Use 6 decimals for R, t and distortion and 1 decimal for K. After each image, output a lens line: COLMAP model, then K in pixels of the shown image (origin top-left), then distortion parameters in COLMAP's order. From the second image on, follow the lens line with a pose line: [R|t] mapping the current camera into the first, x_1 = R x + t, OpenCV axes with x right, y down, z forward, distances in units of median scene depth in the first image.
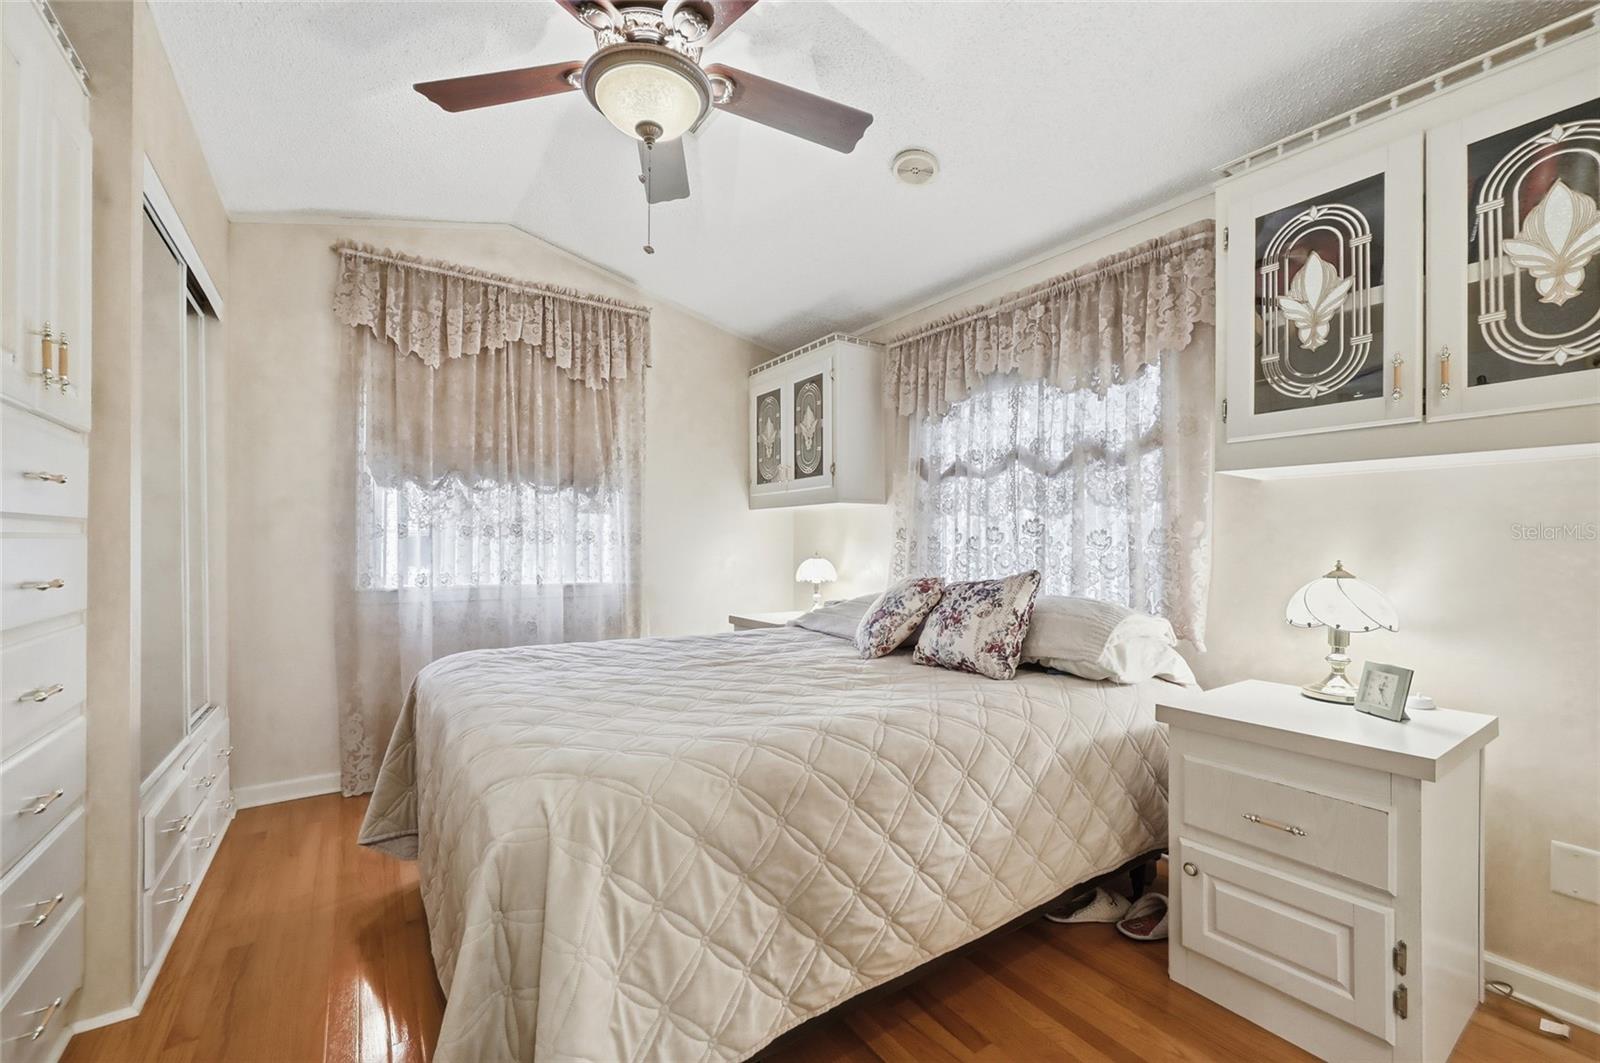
lens RADIAL K [[663.8, 0, 797.1], [0, 663.8, 542.9], [0, 0, 1]] dist [-0.000414, -0.000228]
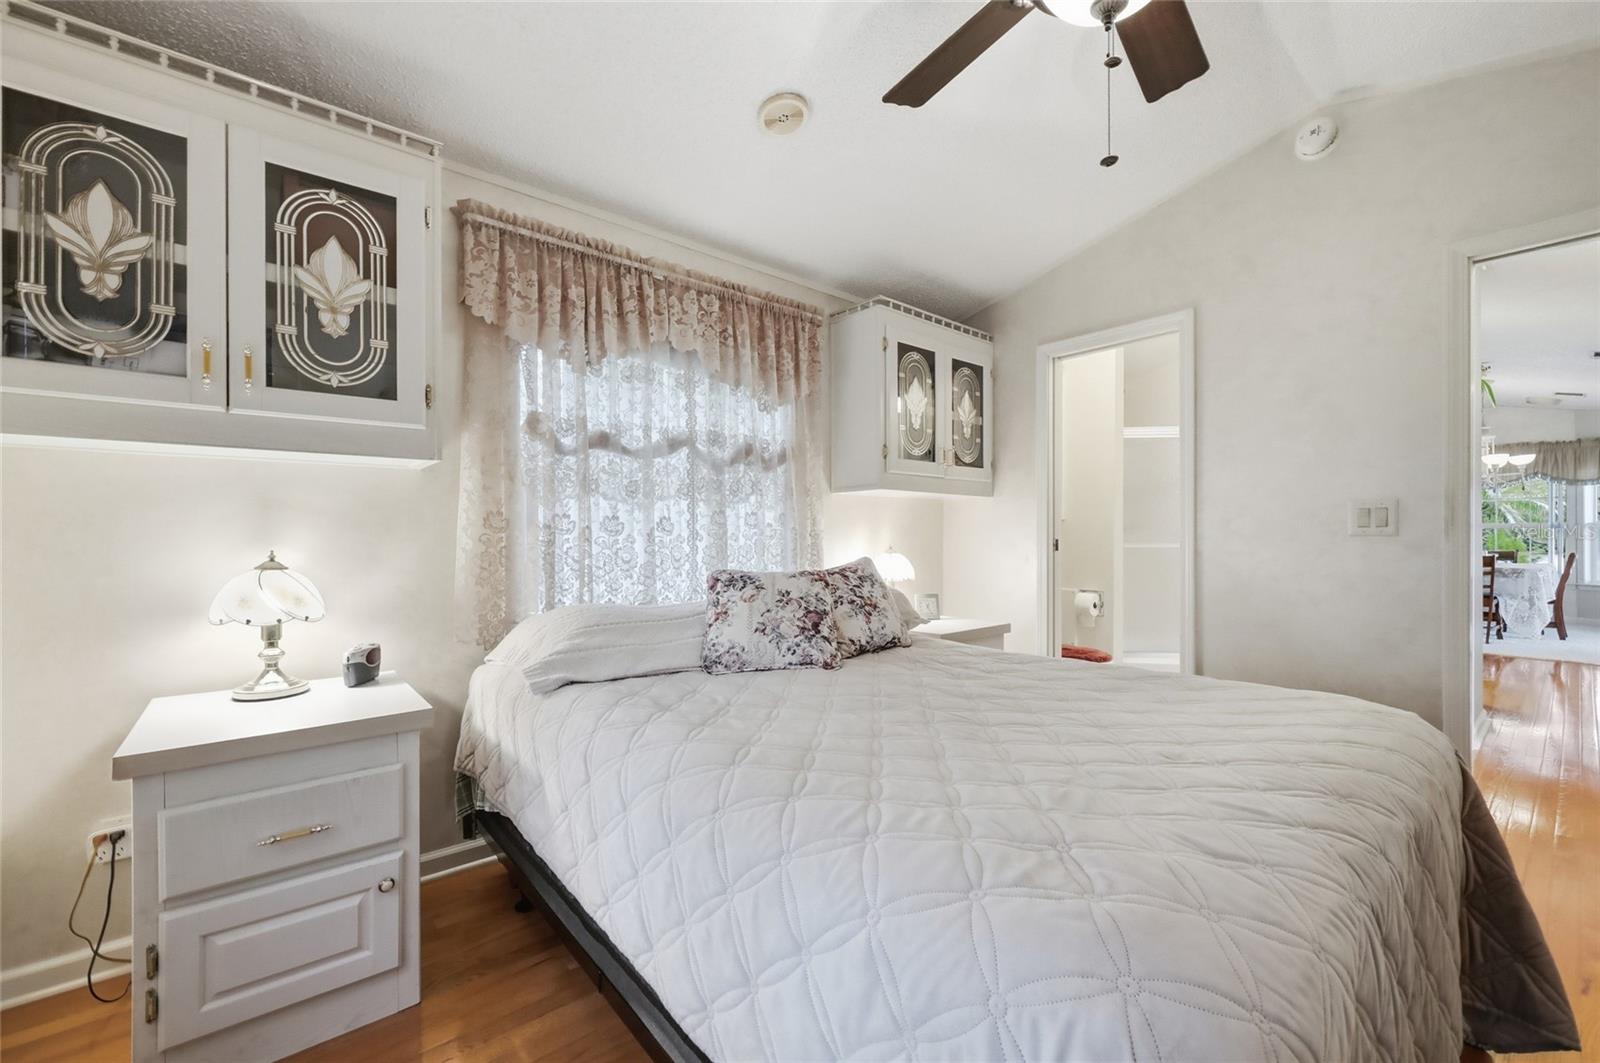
lens RADIAL K [[656.9, 0, 827.3], [0, 656.9, 531.5], [0, 0, 1]] dist [-0.002163, -0.000508]
pose [[-0.124437, 0.002254, 0.992225, -0.282948], [-0.002939, 0.999992, -0.002641, -0.000739], [-0.992223, -0.003245, -0.124429, 0.416701]]
